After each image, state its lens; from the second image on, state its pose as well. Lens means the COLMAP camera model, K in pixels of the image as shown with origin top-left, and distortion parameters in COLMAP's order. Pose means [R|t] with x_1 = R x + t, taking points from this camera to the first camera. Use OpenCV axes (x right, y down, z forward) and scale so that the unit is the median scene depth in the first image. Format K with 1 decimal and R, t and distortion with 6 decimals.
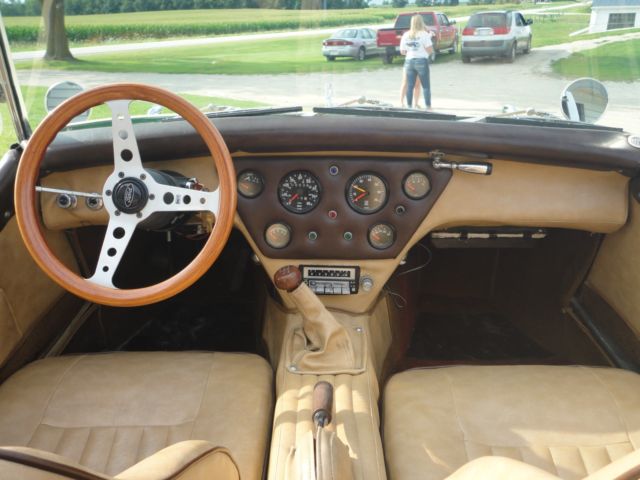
lens RADIAL K [[545.6, 0, 318.6], [0, 545.6, 230.0], [0, 0, 1]] dist [-0.005739, 0.011973]
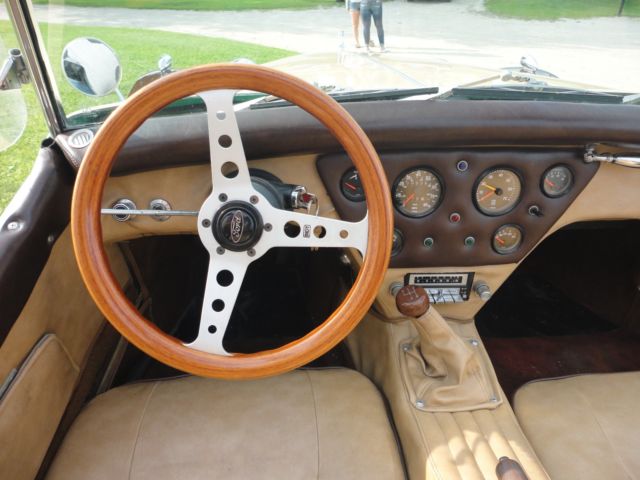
lens RADIAL K [[457.1, 0, 320.4], [0, 457.1, 232.0], [0, 0, 1]] dist [0.000691, 0.004159]
pose [[0.995749, -0.032266, 0.086276, -0.250590], [0.016908, 0.984752, 0.173138, -0.137167], [-0.090547, -0.170943, 0.981112, 0.345384]]
